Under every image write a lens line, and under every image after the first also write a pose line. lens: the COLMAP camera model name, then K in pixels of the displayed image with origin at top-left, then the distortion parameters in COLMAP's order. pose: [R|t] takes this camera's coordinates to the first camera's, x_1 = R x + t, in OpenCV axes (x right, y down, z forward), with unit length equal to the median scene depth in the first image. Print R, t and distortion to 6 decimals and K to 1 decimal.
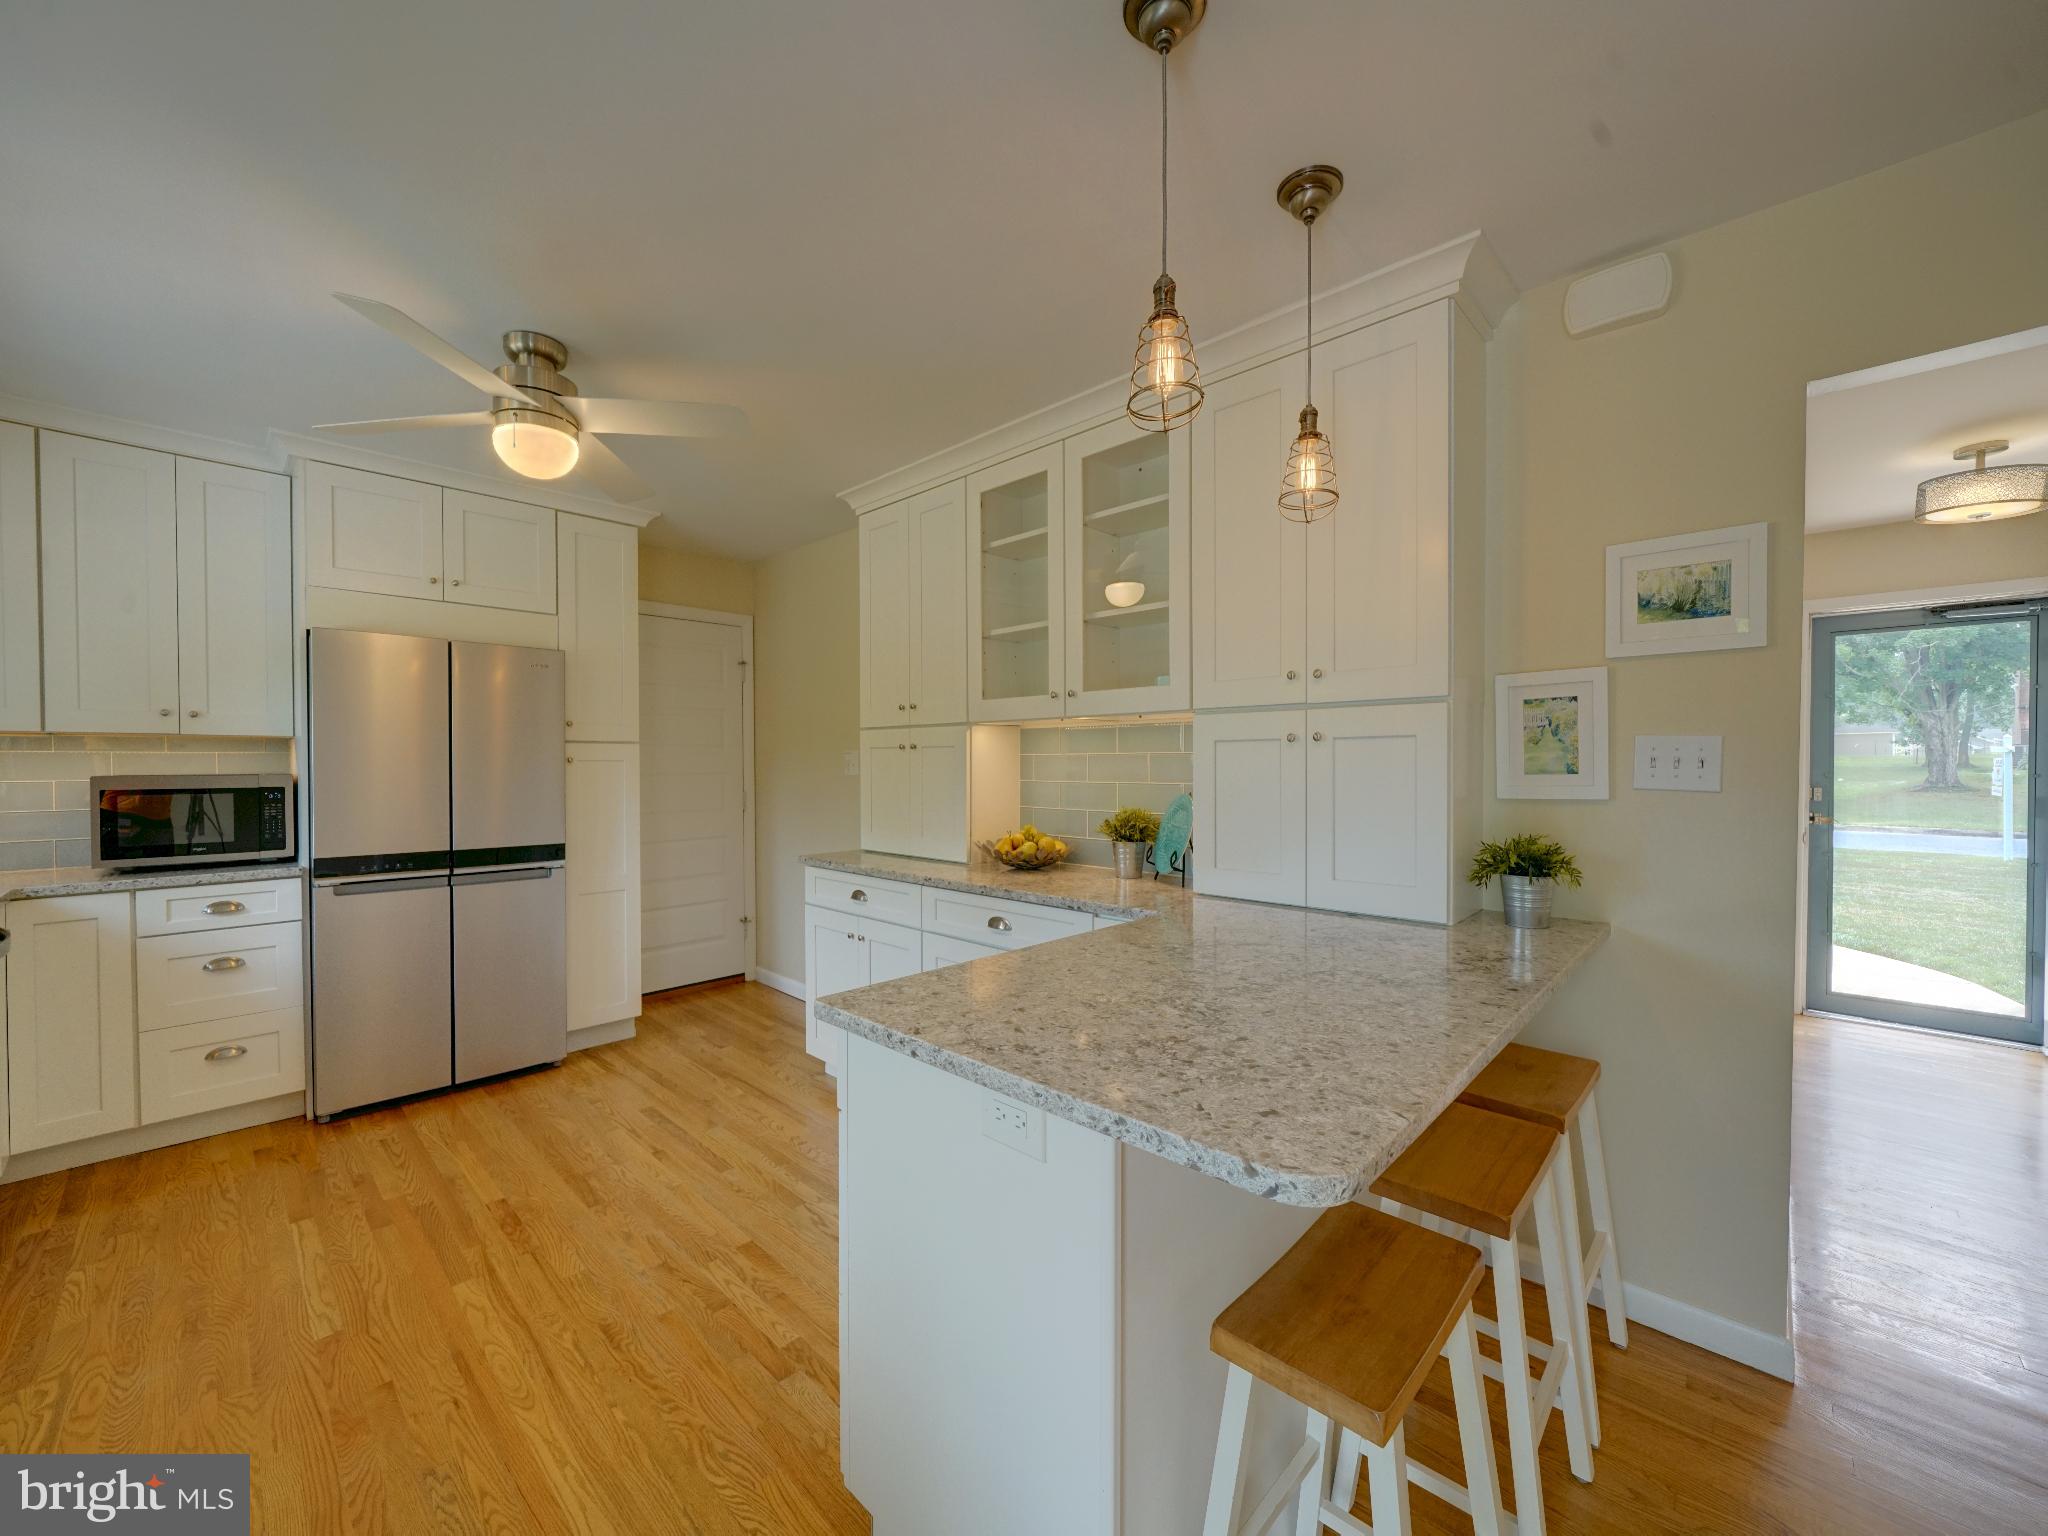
lens RADIAL K [[809.2, 0, 1027.1], [0, 809.2, 776.9], [0, 0, 1]] dist [-0.006369, 0.002739]
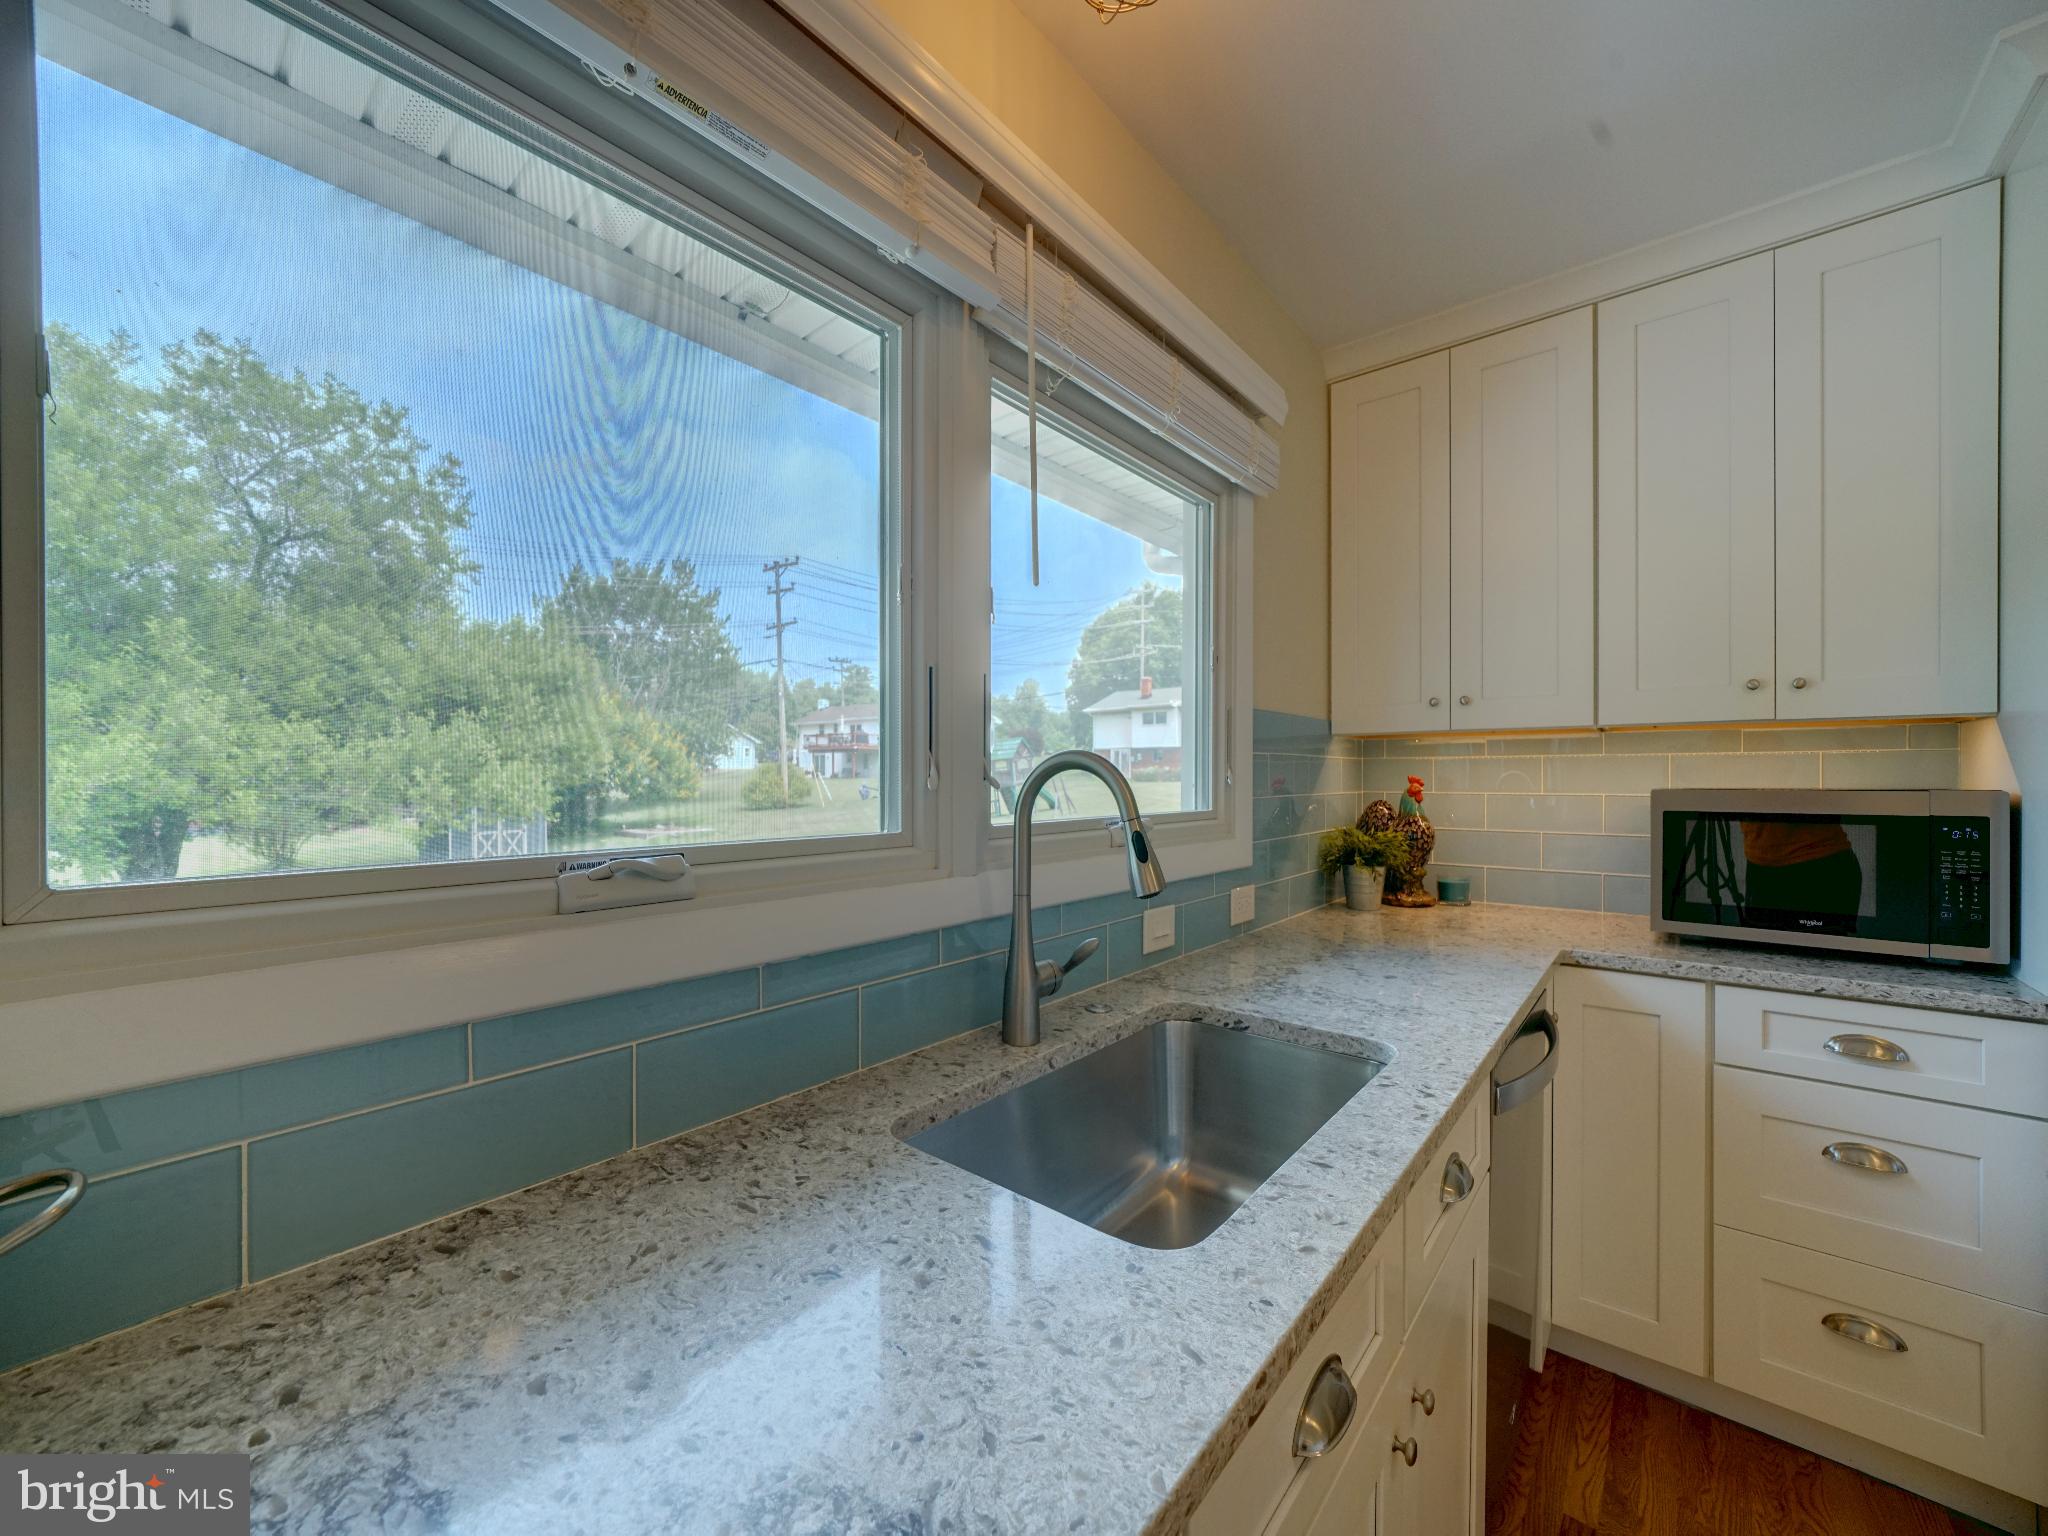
lens RADIAL K [[809.9, 0, 1015.9], [0, 809.9, 784.4], [0, 0, 1]] dist [-0.006466, 0.001844]
pose [[0.082328, 0.009825, -0.996557, -0.531817], [-0.016718, 0.999824, 0.008476, -0.001165], [0.996465, 0.015963, 0.082478, 0.416654]]
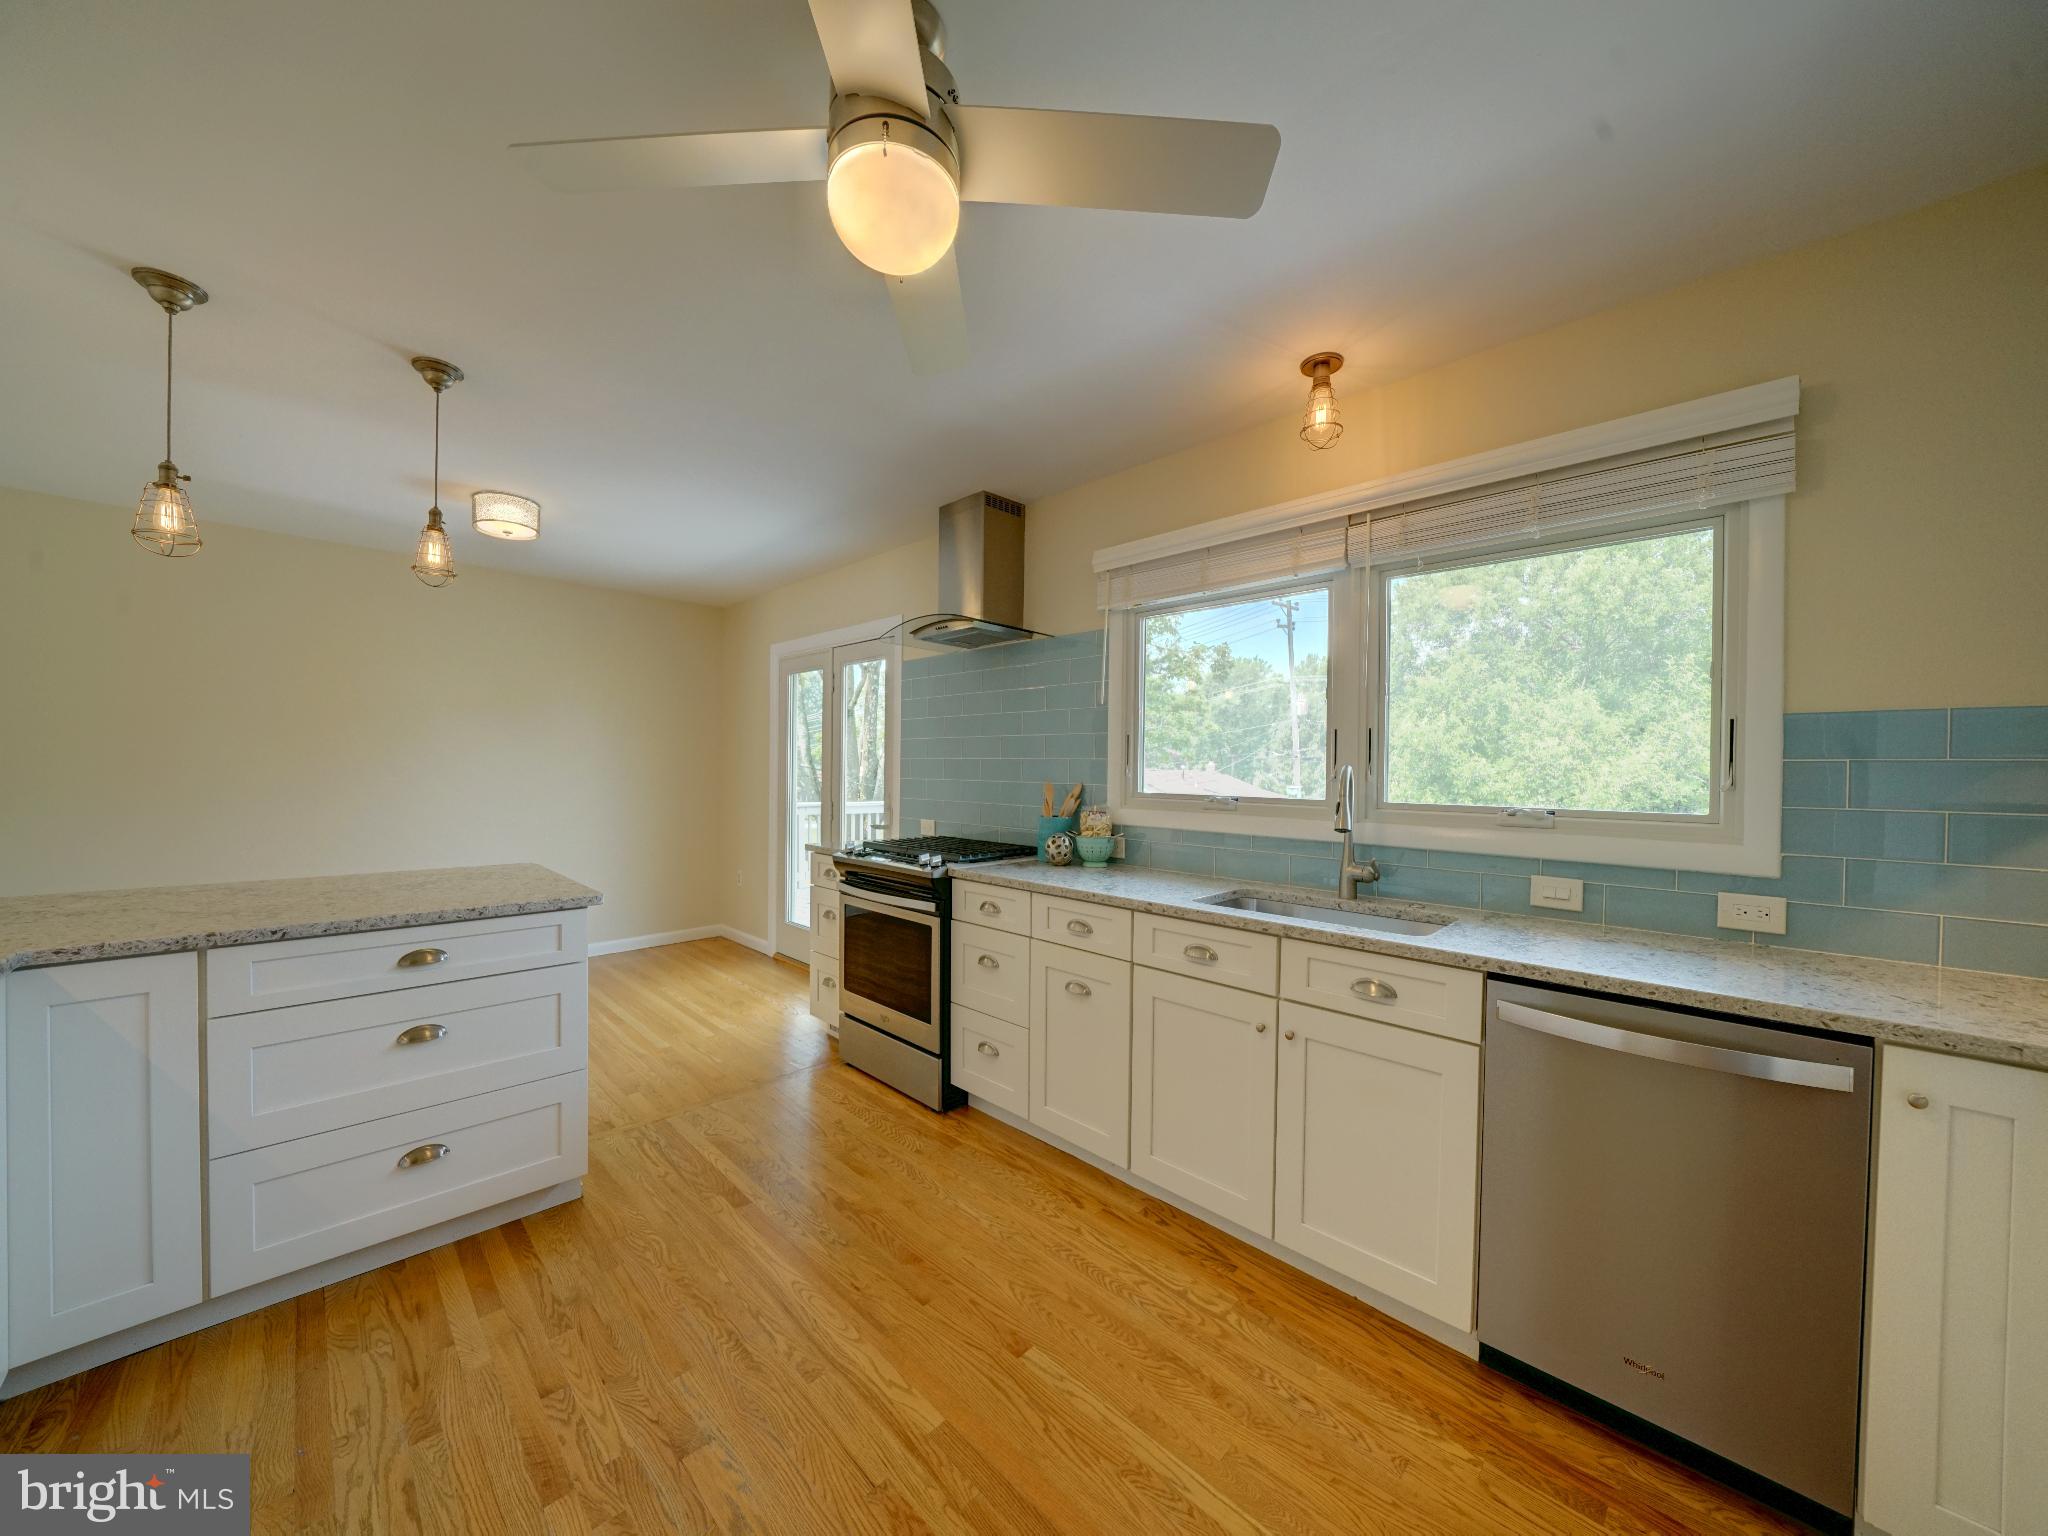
lens RADIAL K [[710.8, 0, 1016.0], [0, 710.8, 779.6], [0, 0, 1]] dist [-0.028390, 0.002669]
pose [[-0.999765, -0.014888, 0.015756, -0.571419], [-0.014392, 0.999411, 0.031141, -0.016547], [-0.016211, 0.030907, -0.999391, 1.212852]]
